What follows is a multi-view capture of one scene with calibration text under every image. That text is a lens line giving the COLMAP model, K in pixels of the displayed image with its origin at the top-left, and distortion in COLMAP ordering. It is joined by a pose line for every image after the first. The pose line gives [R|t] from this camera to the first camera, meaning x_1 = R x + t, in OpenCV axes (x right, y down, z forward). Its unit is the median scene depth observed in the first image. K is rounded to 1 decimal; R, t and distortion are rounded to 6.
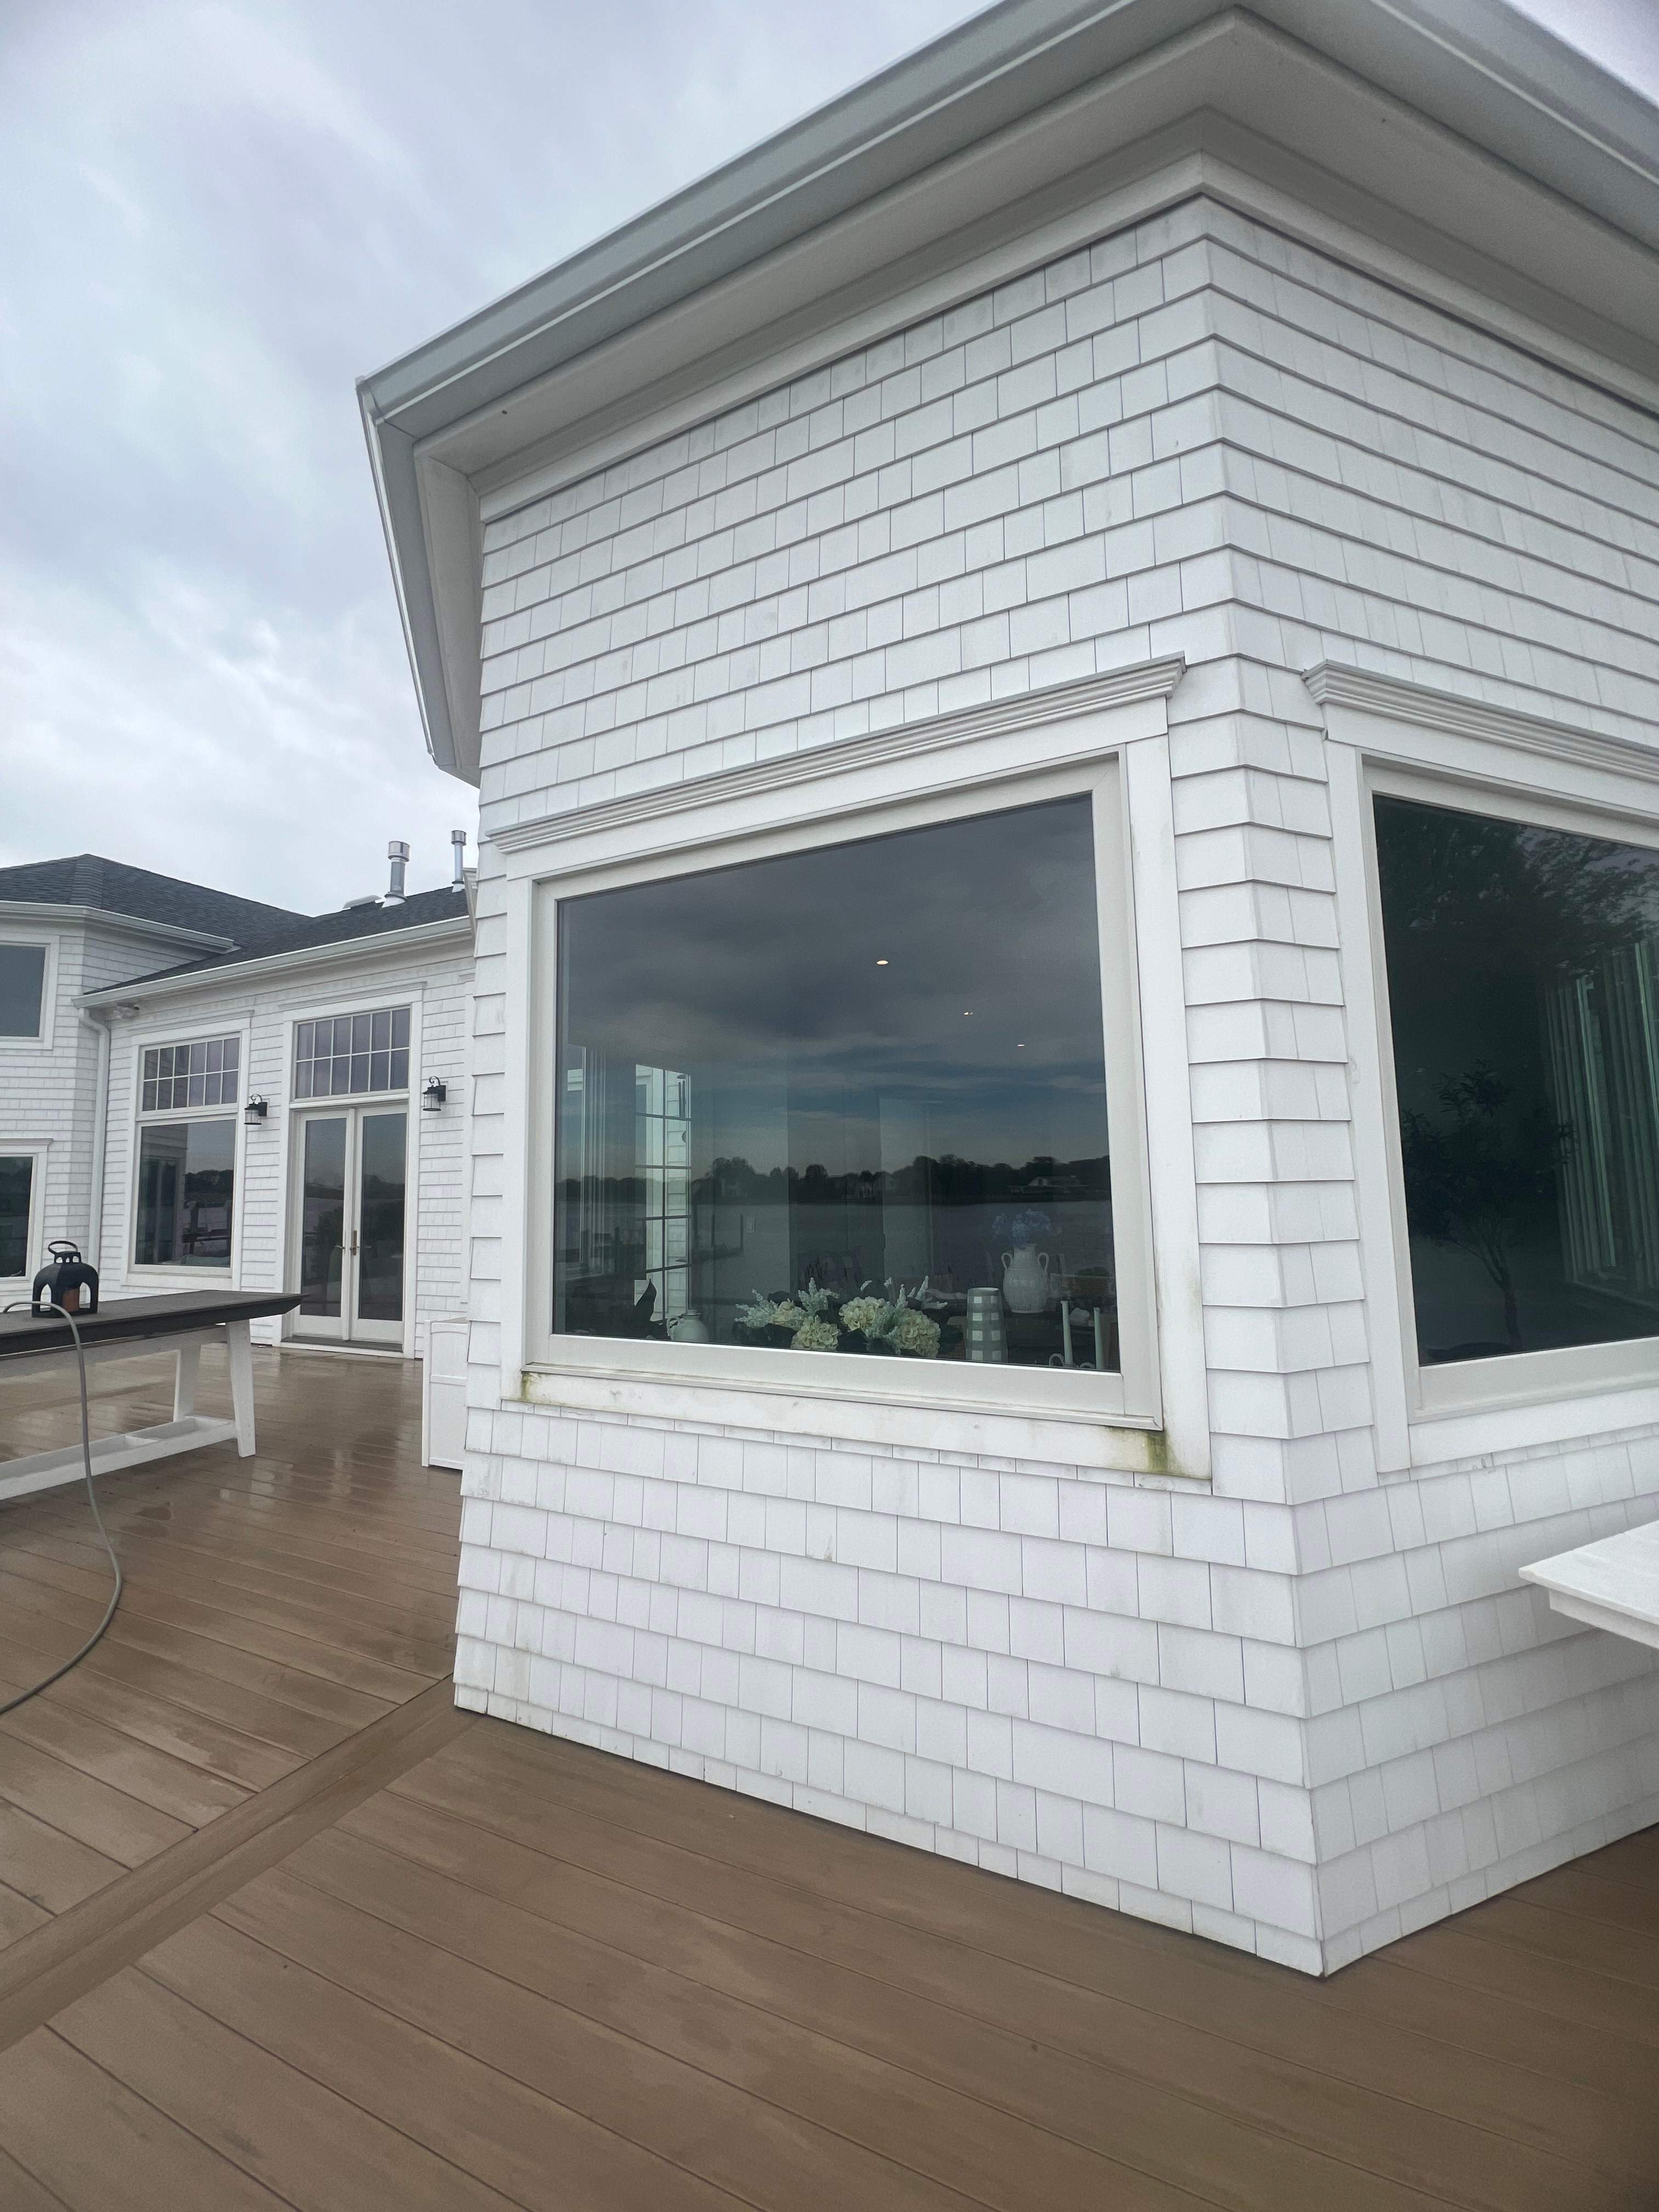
lens RADIAL K [[885.7, 0, 818.5], [0, 885.7, 1113.0], [0, 0, 1]] dist [-0.002521, -0.000039]
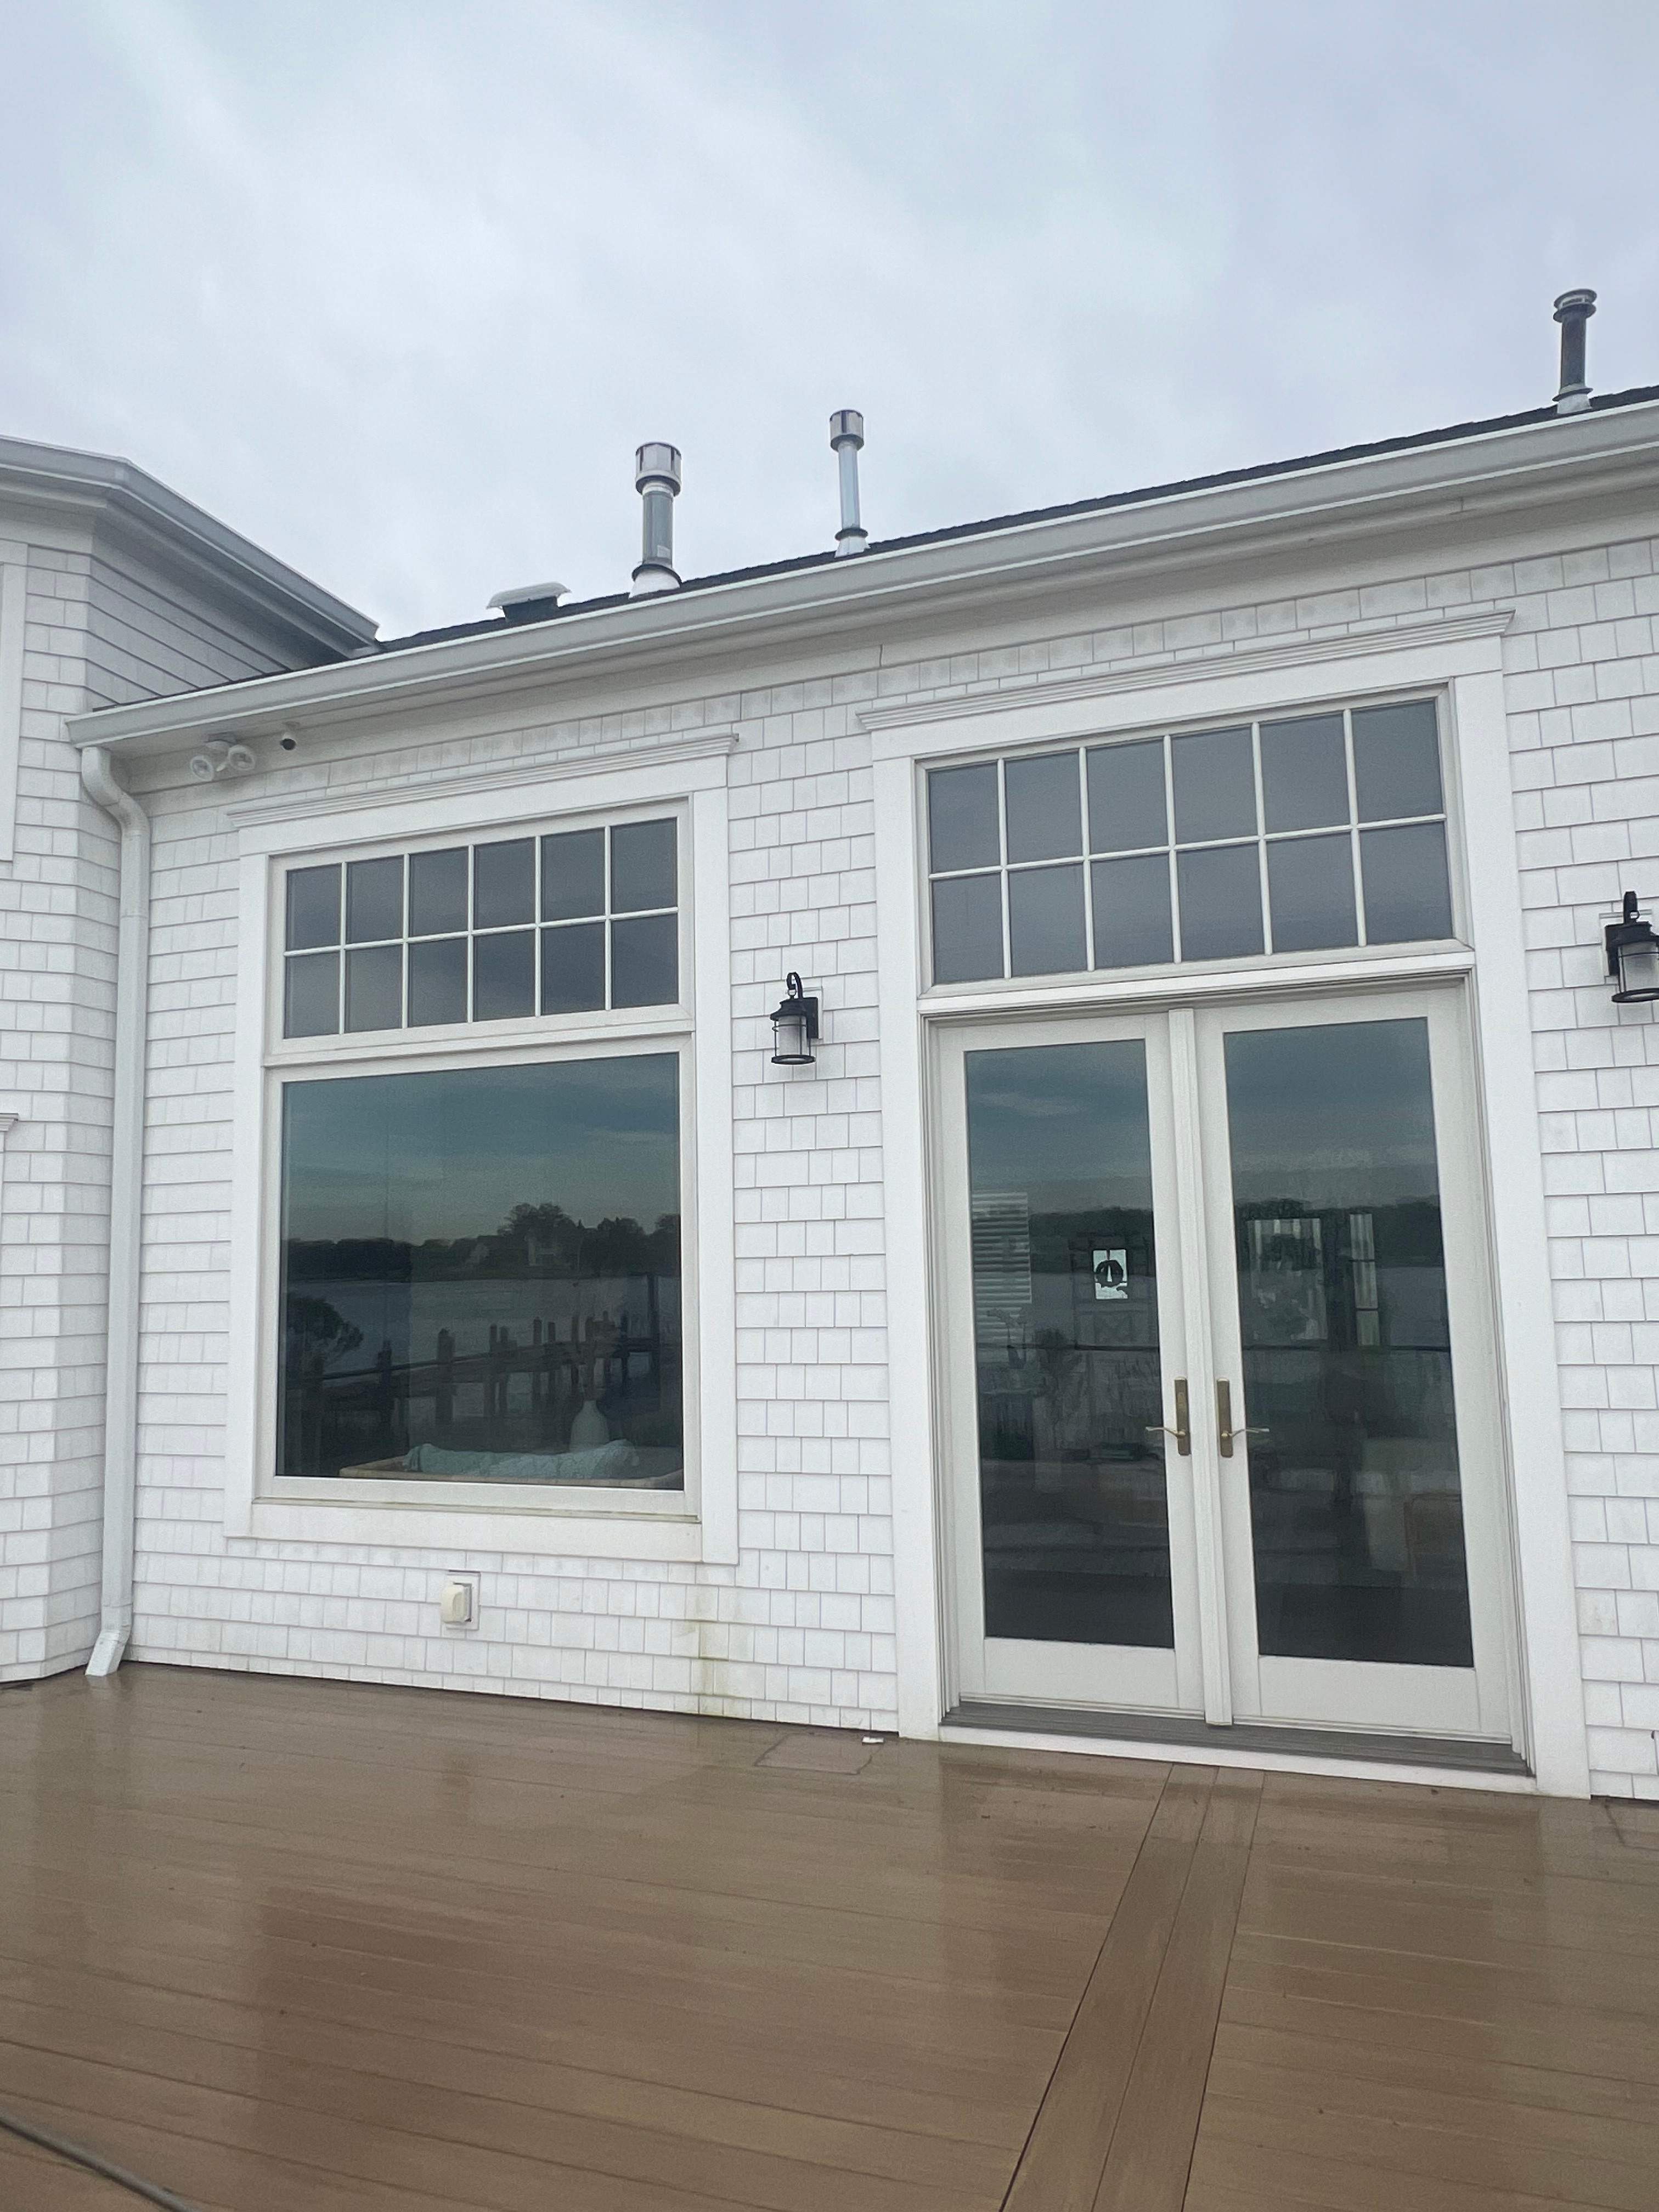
lens RADIAL K [[1443.9, 0, 829.1], [0, 1443.9, 1108.7], [0, 0, 1]] dist [-0.004353, -0.010294]
pose [[0.995064, 0.004945, 0.099116, -0.603963], [-0.002363, 0.999655, -0.026149, 0.040858], [-0.099211, 0.025785, 0.994732, 0.405030]]
